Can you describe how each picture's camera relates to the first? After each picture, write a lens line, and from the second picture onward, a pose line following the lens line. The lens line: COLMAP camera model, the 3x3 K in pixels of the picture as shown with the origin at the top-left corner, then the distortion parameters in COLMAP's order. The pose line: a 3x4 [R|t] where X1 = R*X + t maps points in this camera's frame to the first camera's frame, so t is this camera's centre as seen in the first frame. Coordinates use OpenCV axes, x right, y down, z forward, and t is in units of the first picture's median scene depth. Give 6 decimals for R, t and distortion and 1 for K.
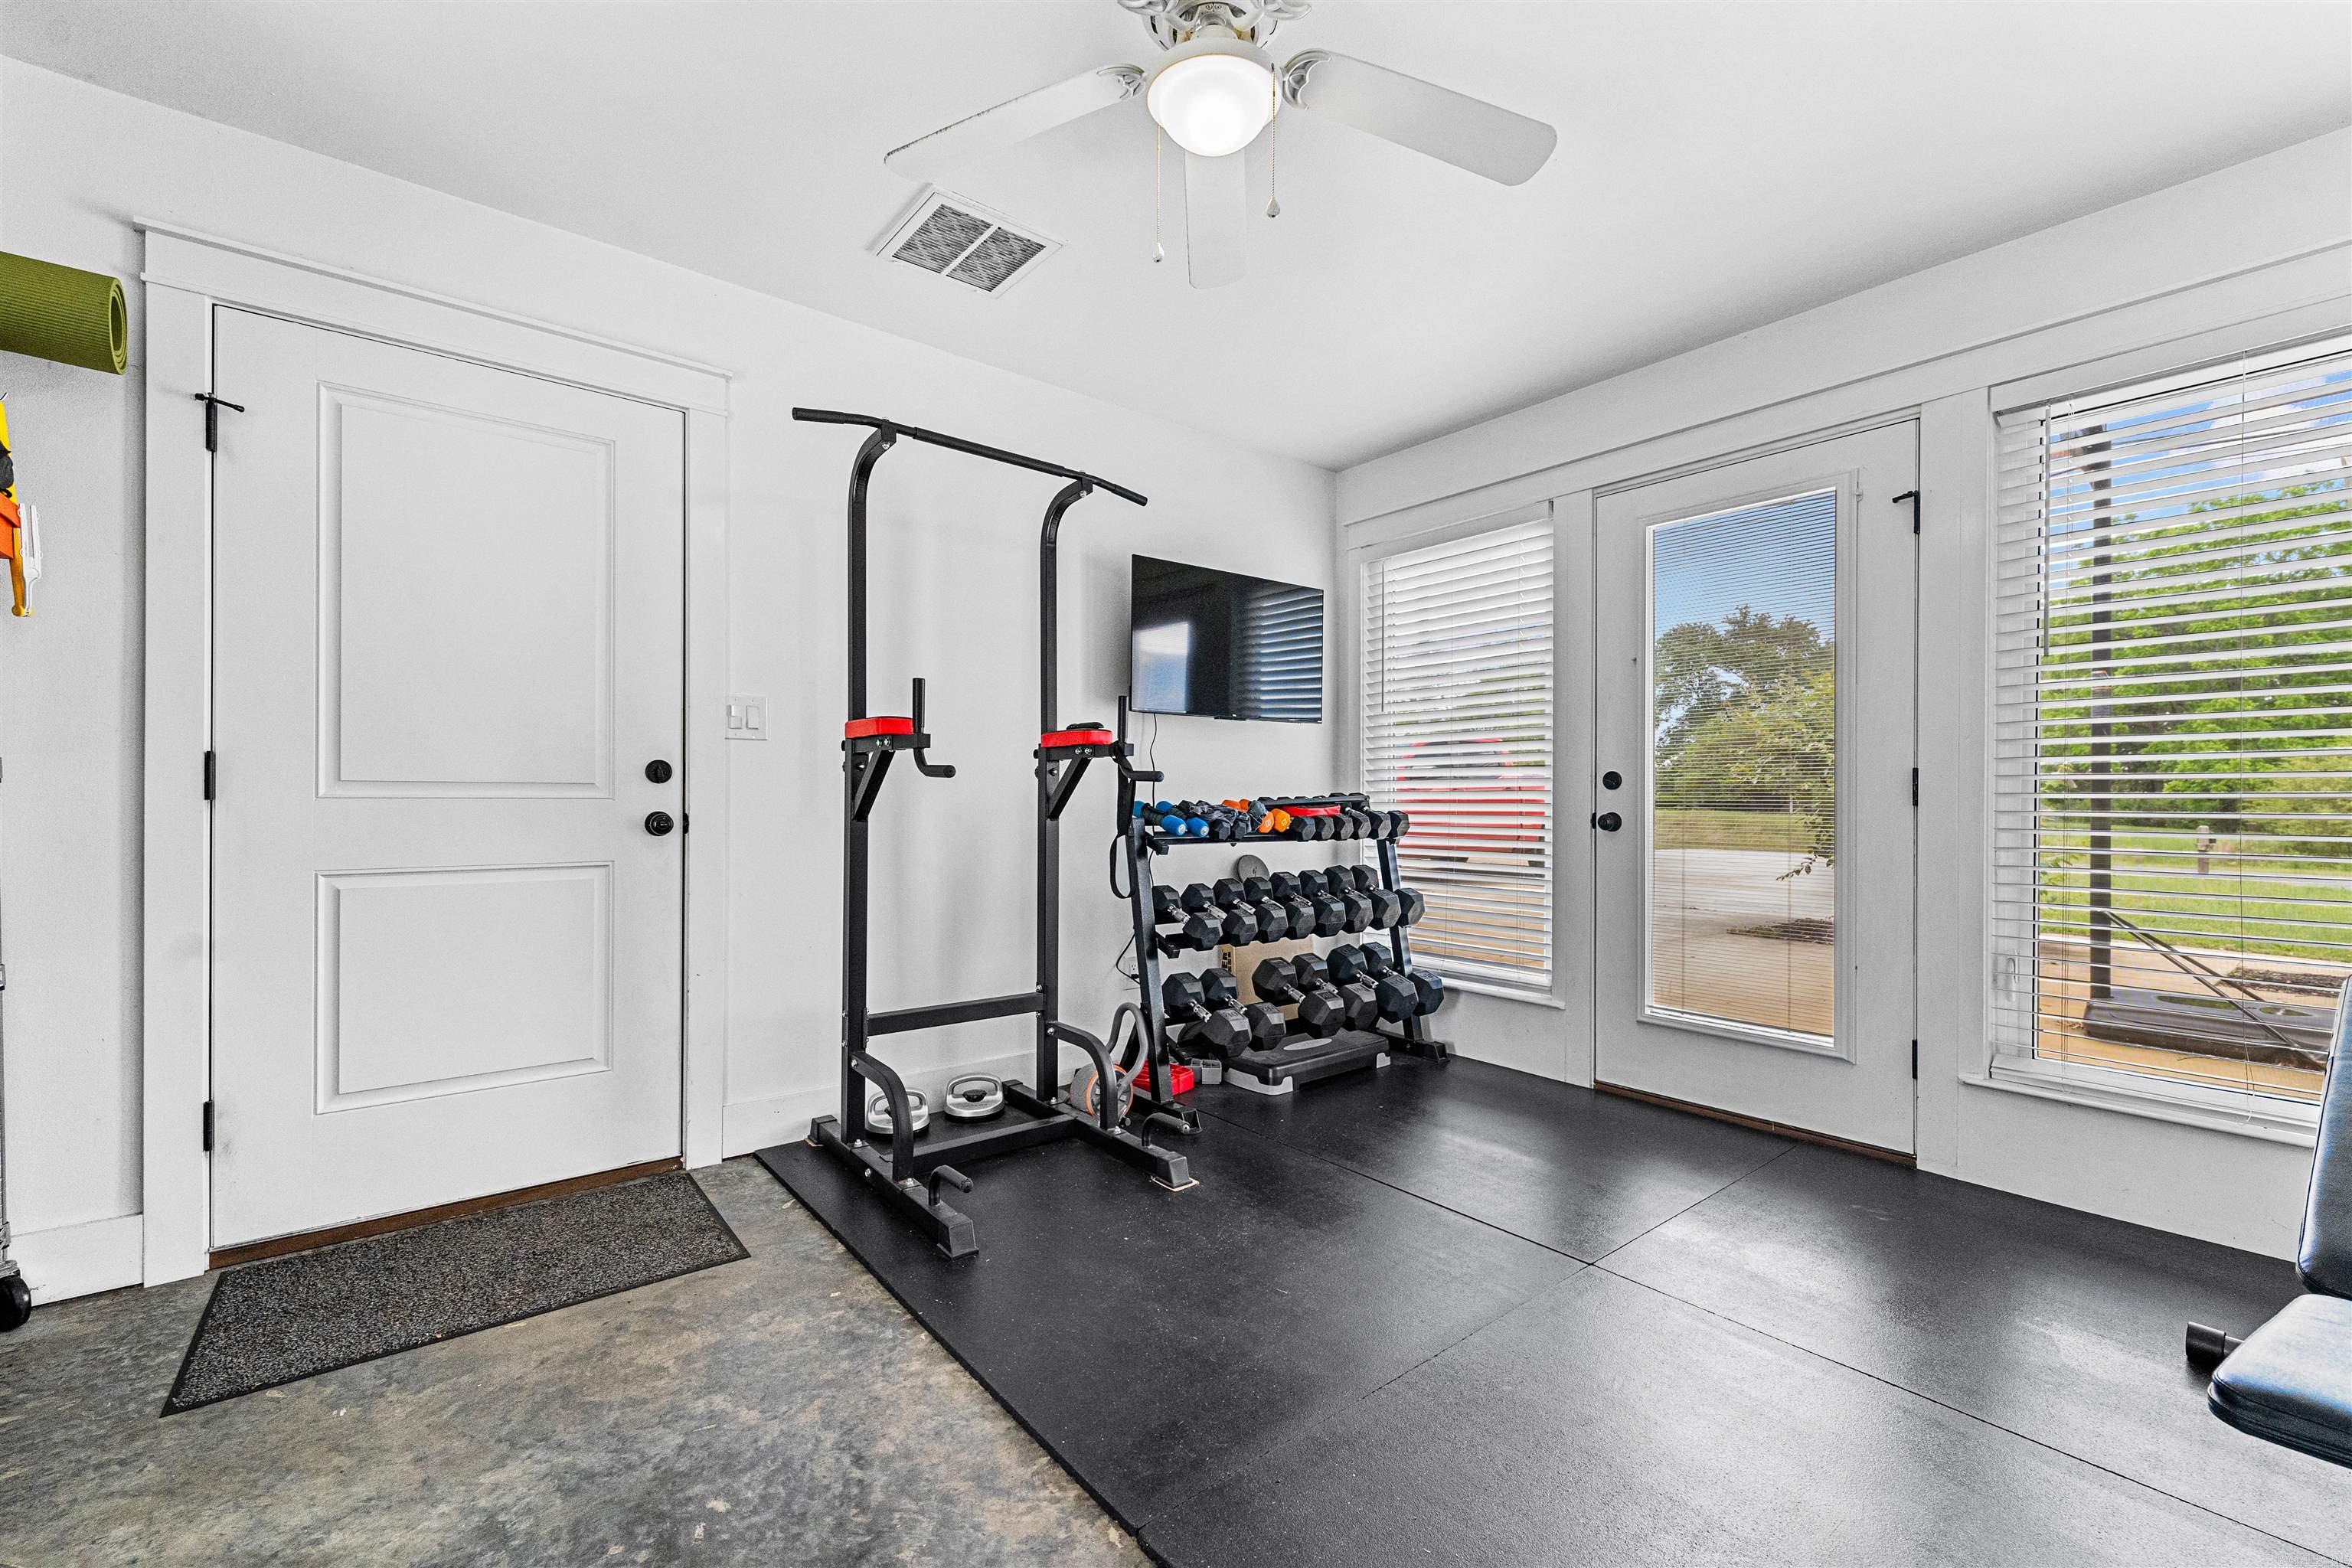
lens RADIAL K [[973.9, 0, 1182.7], [0, 973.9, 788.7], [0, 0, 1]] dist [0.013338, -0.007905]
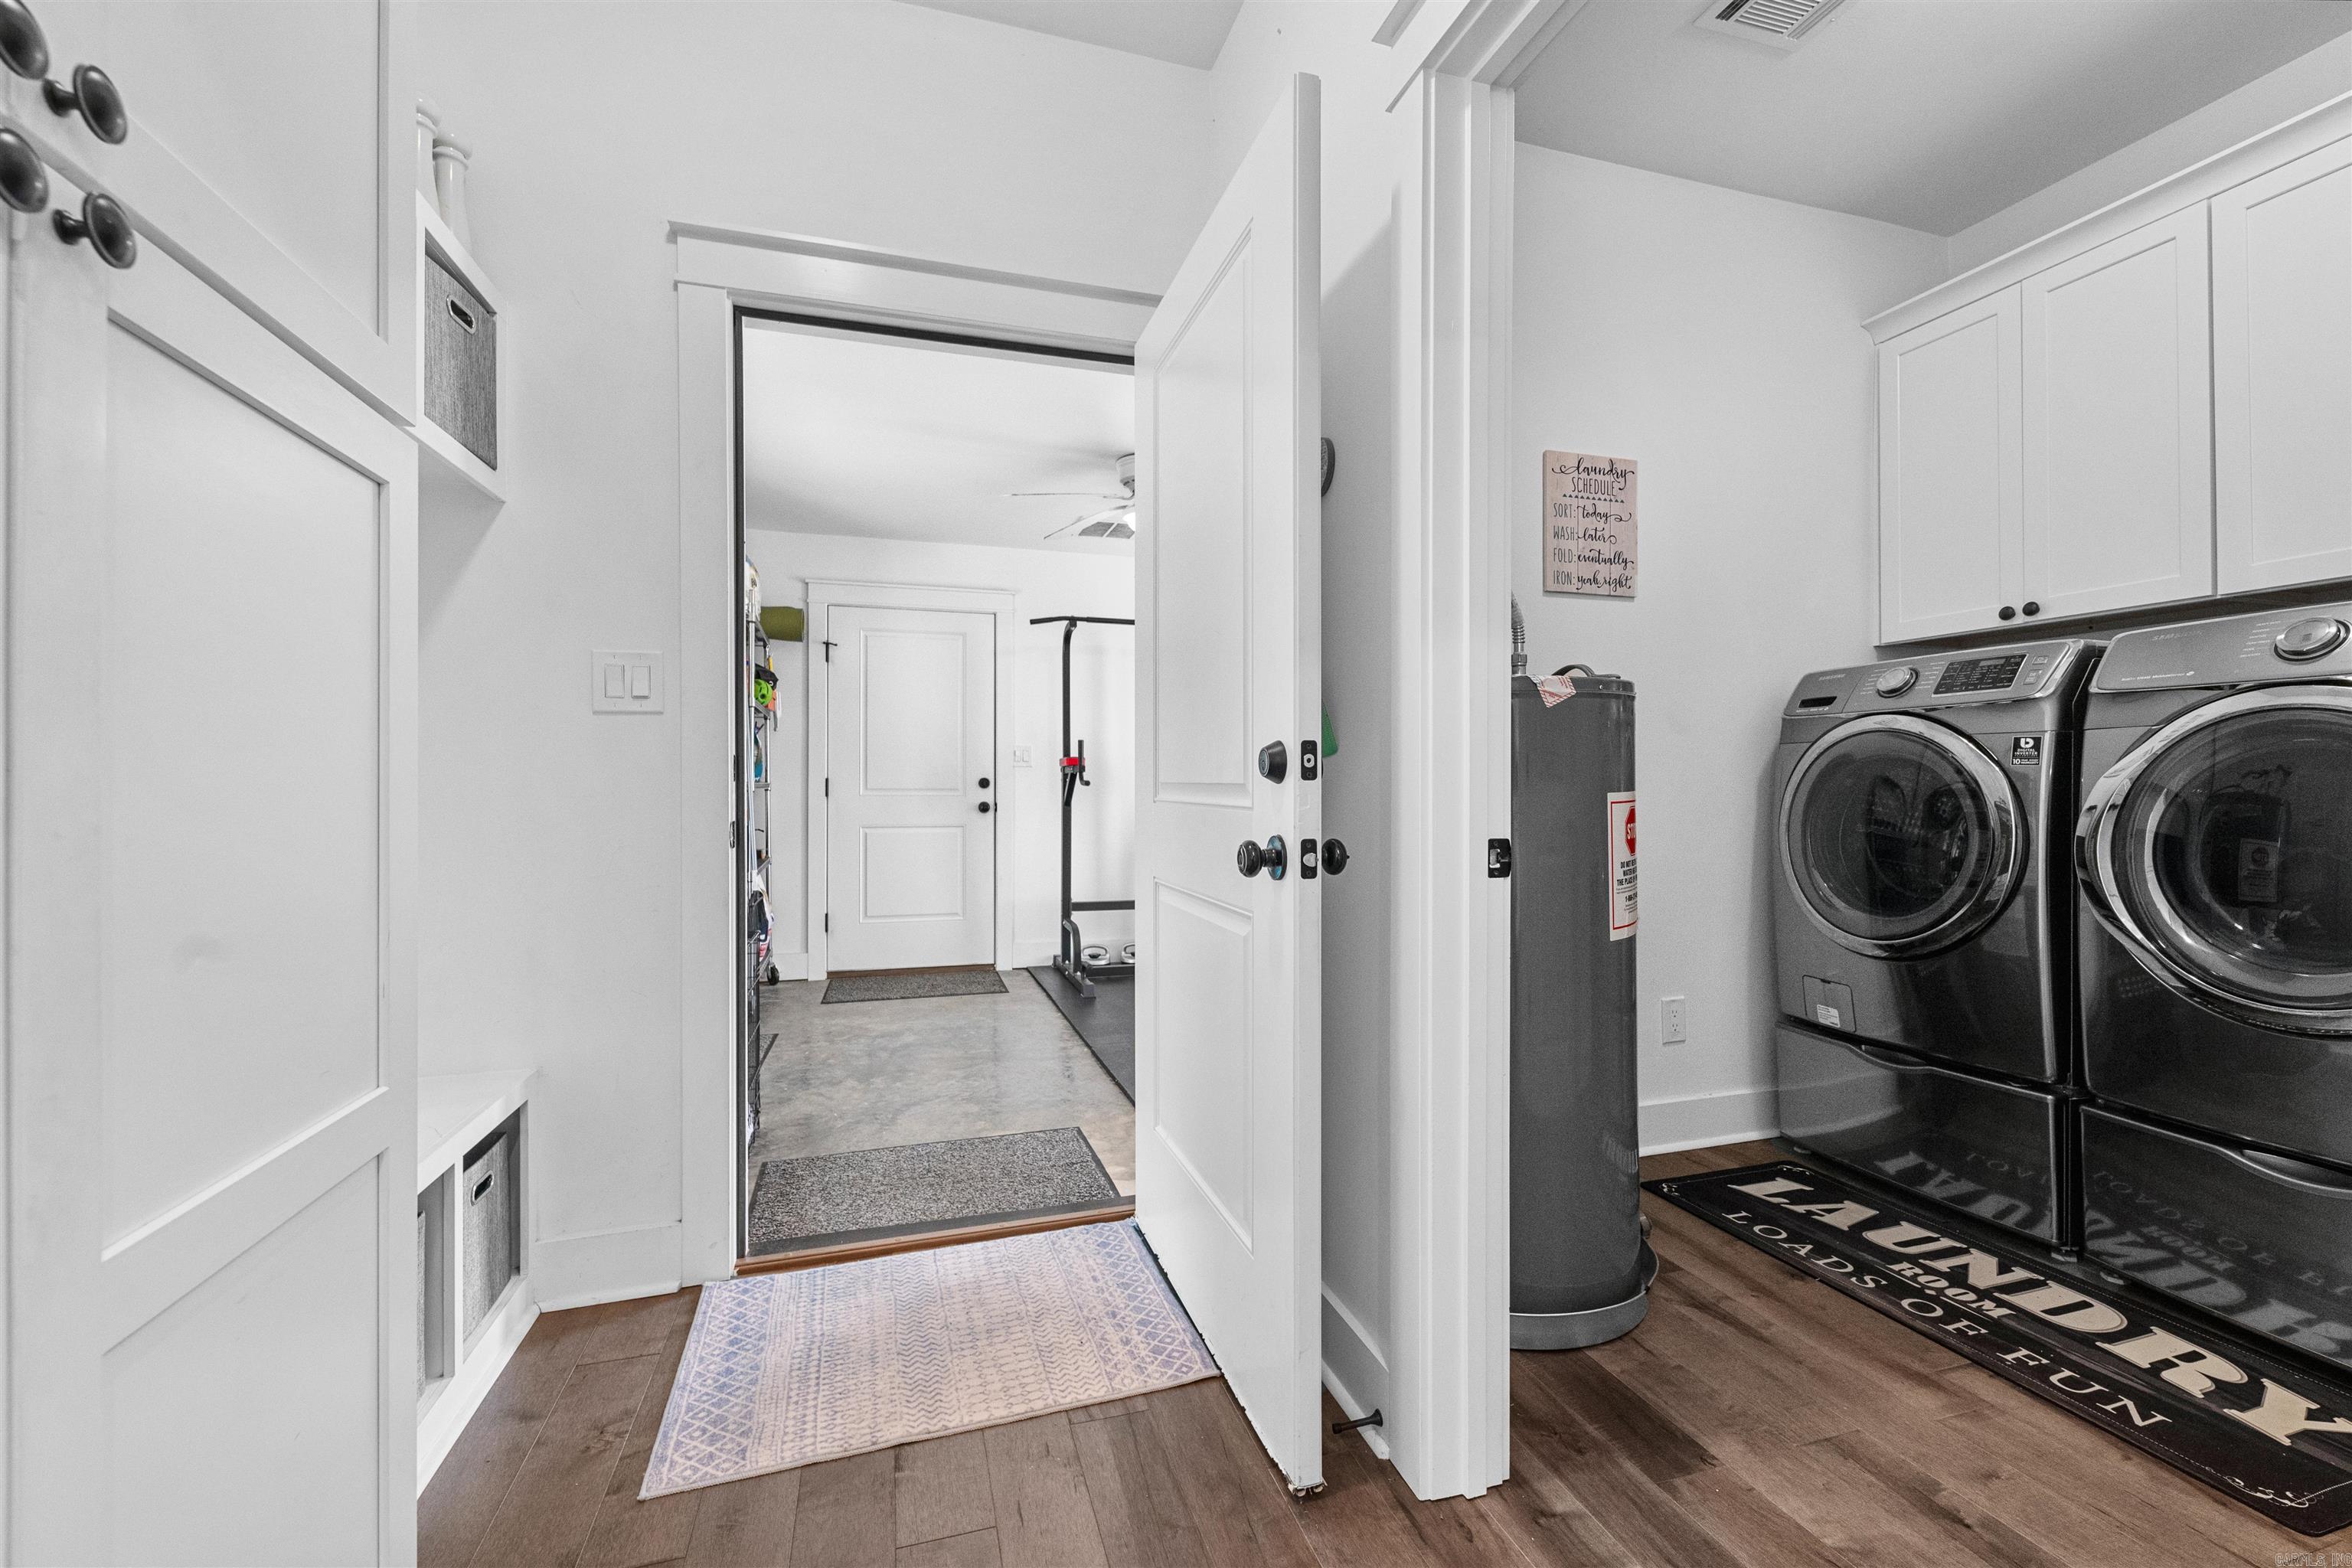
lens RADIAL K [[956.8, 0, 1171.5], [0, 956.8, 763.4], [0, 0, 1]] dist [0.013280, -0.004758]
pose [[0.923565, -0.013176, -0.383216, 0.661384], [0.006517, 0.999804, -0.018670, -0.019231], [0.383387, 0.014746, 0.923470, -0.800608]]
